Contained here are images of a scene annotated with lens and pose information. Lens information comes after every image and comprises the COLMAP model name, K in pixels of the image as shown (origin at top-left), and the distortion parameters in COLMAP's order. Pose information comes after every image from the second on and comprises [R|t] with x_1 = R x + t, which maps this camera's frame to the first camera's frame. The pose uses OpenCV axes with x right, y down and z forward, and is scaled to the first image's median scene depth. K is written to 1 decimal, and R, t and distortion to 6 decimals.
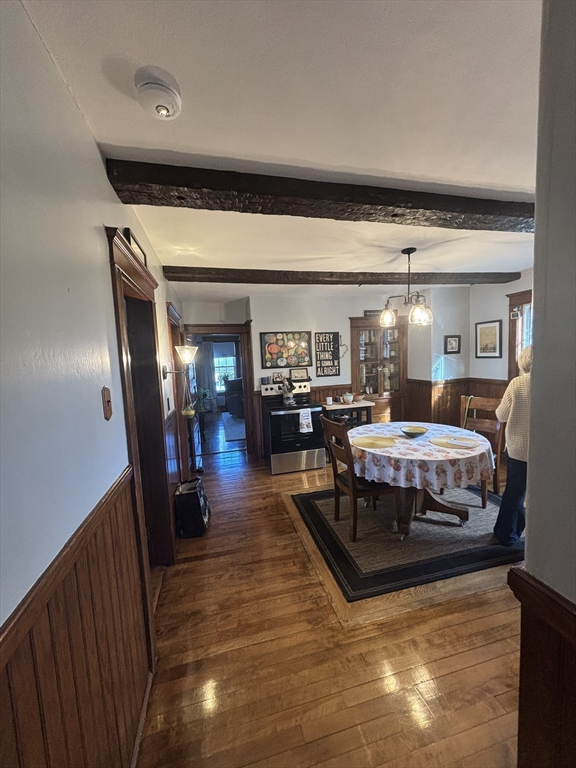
lens RADIAL K [[307.9, 0, 292.3], [0, 307.9, 383.0], [0, 0, 1]] dist [-0.002467, -0.000358]
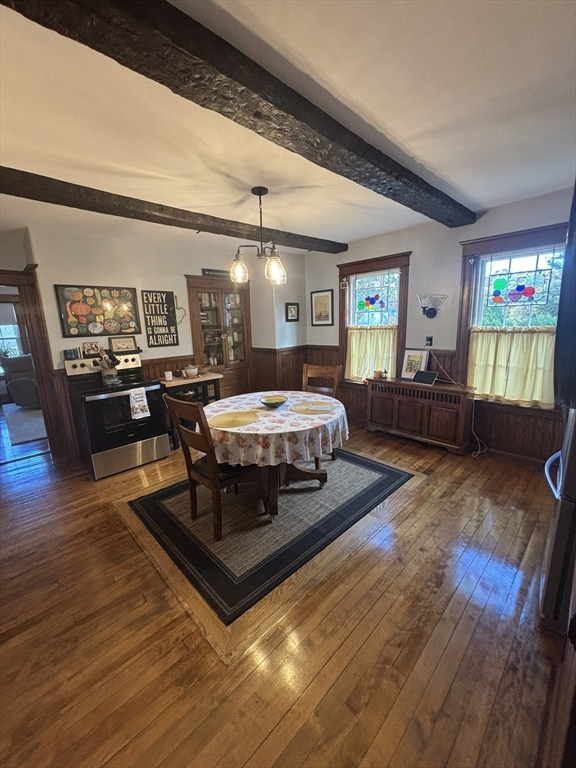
lens RADIAL K [[307.9, 0, 292.3], [0, 307.9, 383.0], [0, 0, 1]] dist [-0.002467, -0.000358]
pose [[0.861861, -0.083068, 0.500296, -0.008834], [0.040526, 0.994620, 0.095331, 0.014004], [-0.505523, -0.061887, 0.860591, 0.146561]]
